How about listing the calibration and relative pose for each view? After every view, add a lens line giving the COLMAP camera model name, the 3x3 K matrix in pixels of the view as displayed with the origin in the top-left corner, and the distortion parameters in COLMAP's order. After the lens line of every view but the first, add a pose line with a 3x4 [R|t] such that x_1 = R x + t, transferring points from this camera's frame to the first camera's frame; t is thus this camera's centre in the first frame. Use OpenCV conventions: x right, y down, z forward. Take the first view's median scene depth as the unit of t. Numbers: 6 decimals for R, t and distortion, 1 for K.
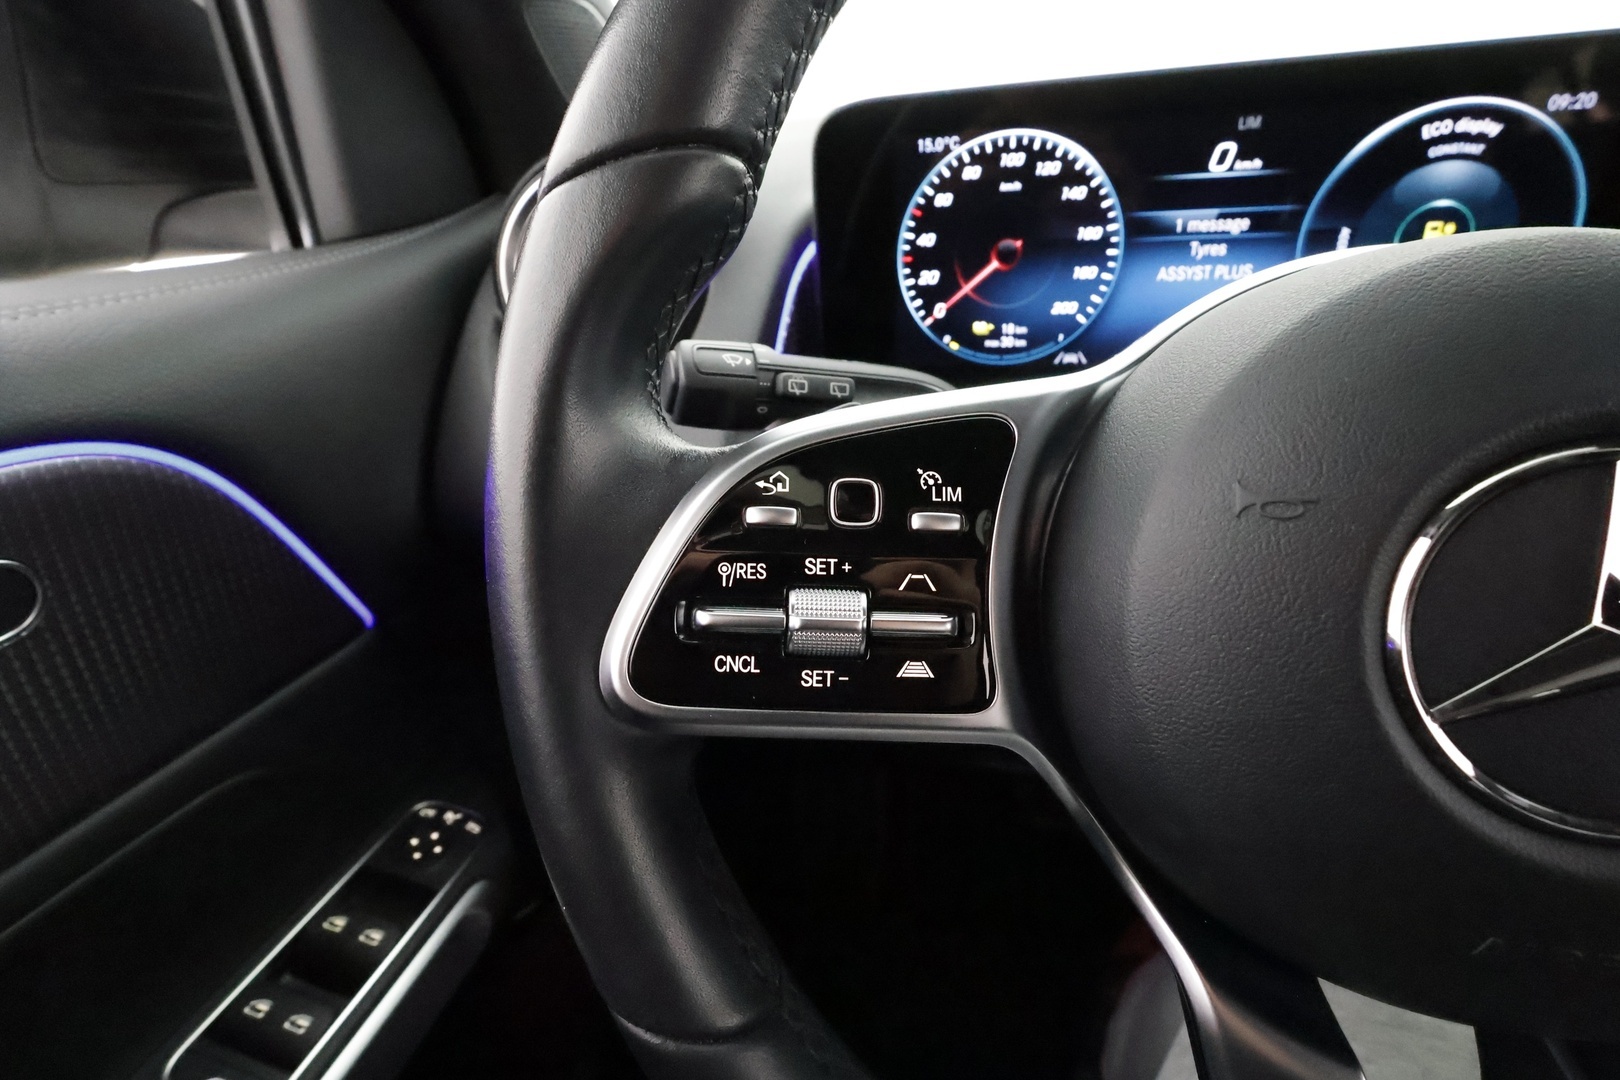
lens RADIAL K [[747.4, 0, 800.1], [0, 747.4, 549.9], [0, 0, 1]] dist [-0.006574, 0.002433]
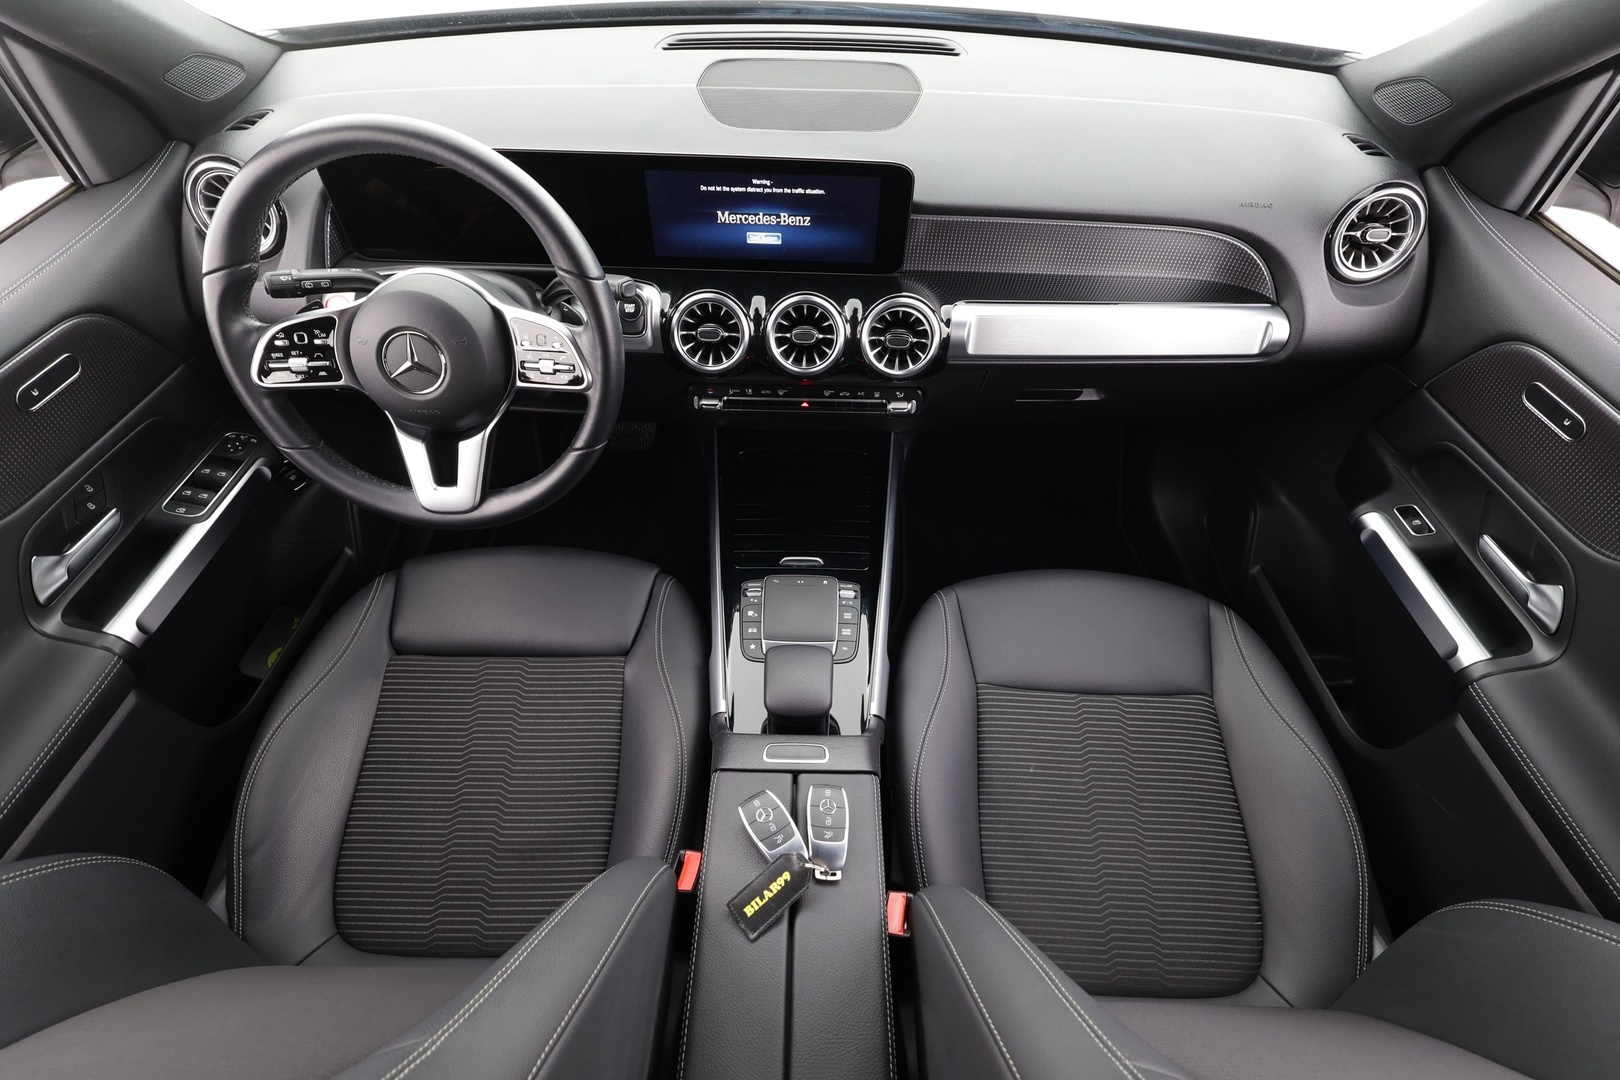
lens RADIAL K [[747.4, 0, 818.5], [0, 747.4, 534.5], [0, 0, 1]] dist [-0.006574, 0.002433]
pose [[0.976316, -0.103283, 0.190106, 1.253513], [0.018652, 0.915603, 0.401651, -0.424274], [-0.215545, -0.388592, 0.895844, -2.459947]]
